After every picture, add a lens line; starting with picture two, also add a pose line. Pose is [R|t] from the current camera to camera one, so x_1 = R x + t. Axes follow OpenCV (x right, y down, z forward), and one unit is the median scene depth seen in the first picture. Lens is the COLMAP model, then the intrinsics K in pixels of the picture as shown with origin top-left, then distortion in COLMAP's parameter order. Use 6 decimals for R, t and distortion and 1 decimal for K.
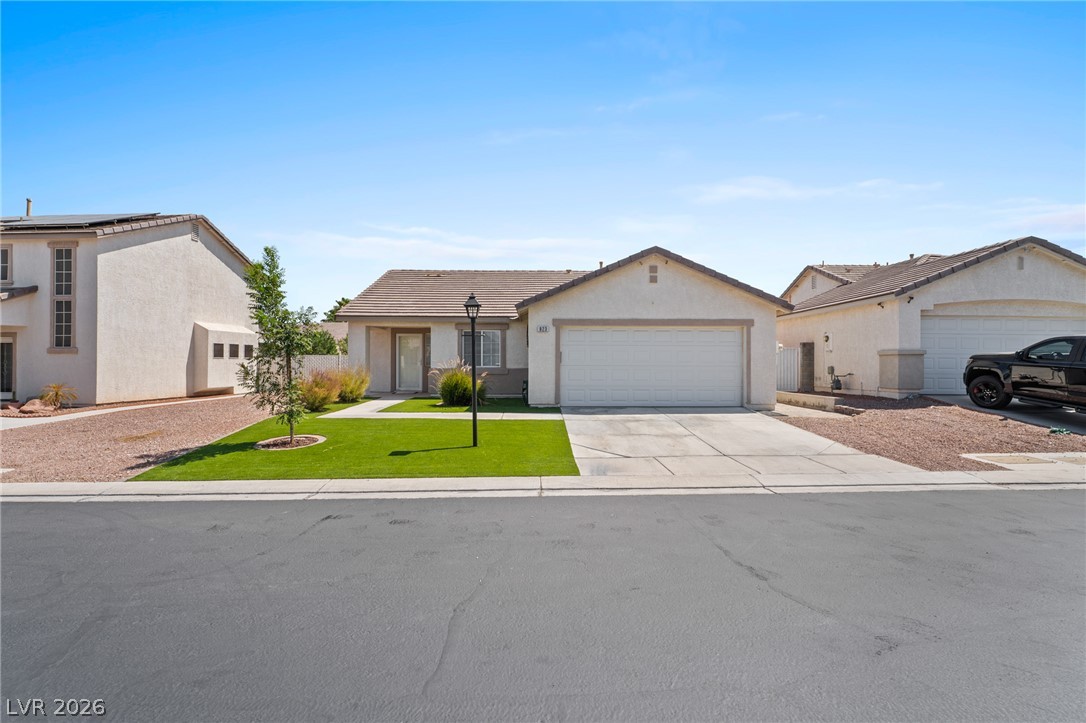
lens RADIAL K [[503.4, 0, 544.0], [0, 503.4, 359.5], [0, 0, 1]] dist [0.000399, -0.000751]
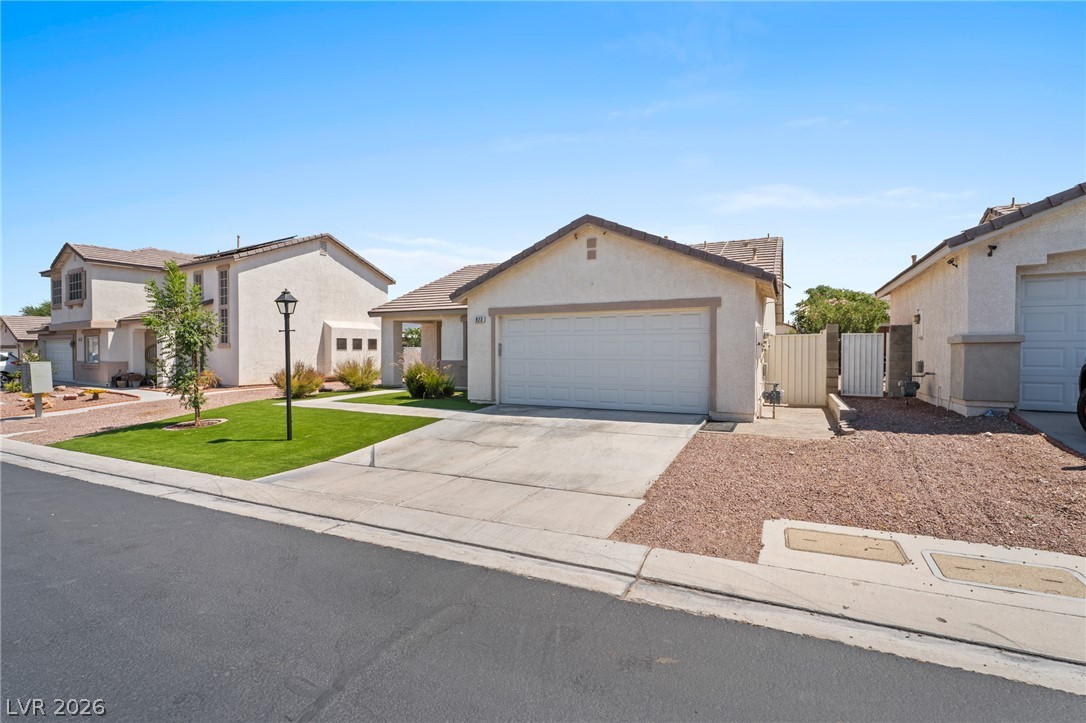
lens RADIAL K [[503.4, 0, 542.3], [0, 503.4, 356.9], [0, 0, 1]] dist [0.000399, -0.000751]
pose [[0.887880, 0.002416, -0.460069, 0.500483], [0.005908, 0.999844, 0.016652, -0.006231], [0.460038, -0.017503, 0.887727, 0.216088]]
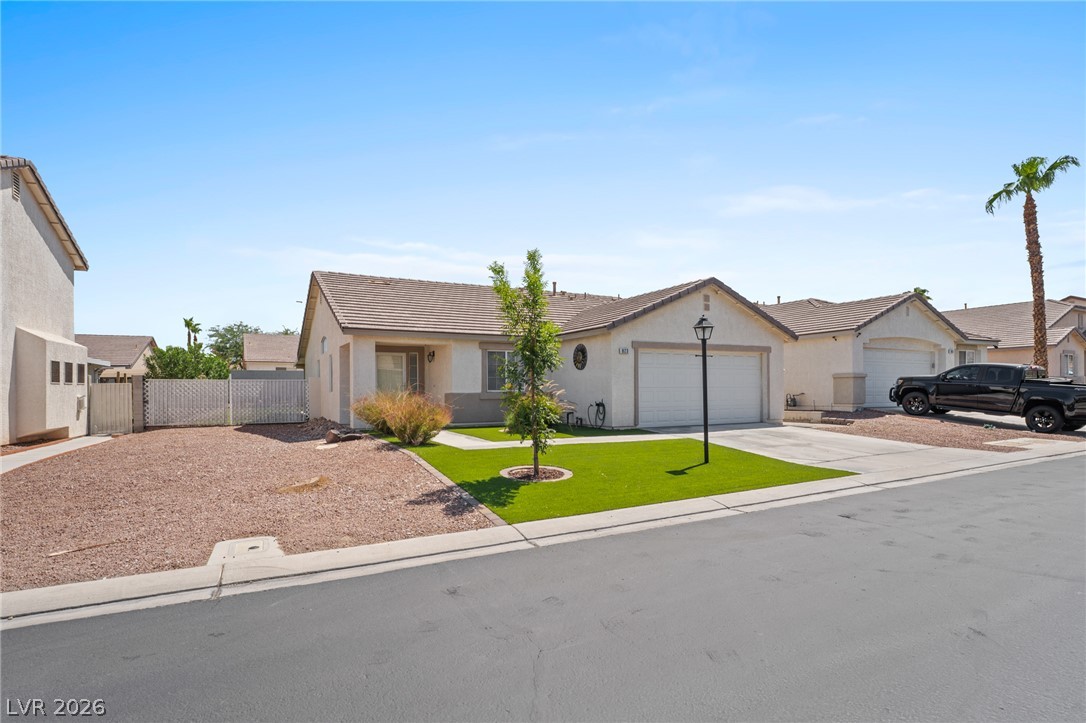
lens RADIAL K [[558.2, 0, 550.7], [0, 558.2, 388.0], [0, 0, 1]] dist [-0.000143, -0.000175]
pose [[0.886109, -0.007946, 0.463409, -0.608191], [0.006691, 0.999968, 0.004351, 0.006187], [-0.463429, -0.000754, 0.886134, 0.086228]]
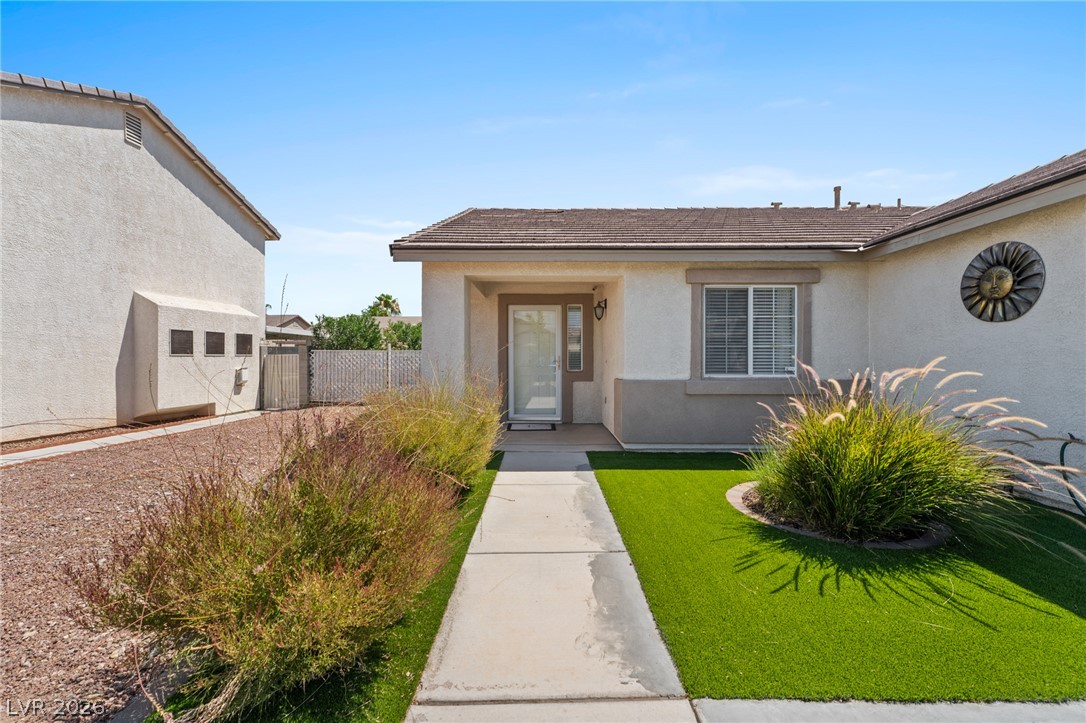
lens RADIAL K [[434.4, 0, 541.2], [0, 434.4, 361.6], [0, 0, 1]] dist [-0.002045, 0.000620]
pose [[0.999673, -0.002041, -0.025479, -0.331116], [0.002427, 0.999882, 0.015151, -0.003478], [0.025445, -0.015208, 0.999561, 0.760840]]
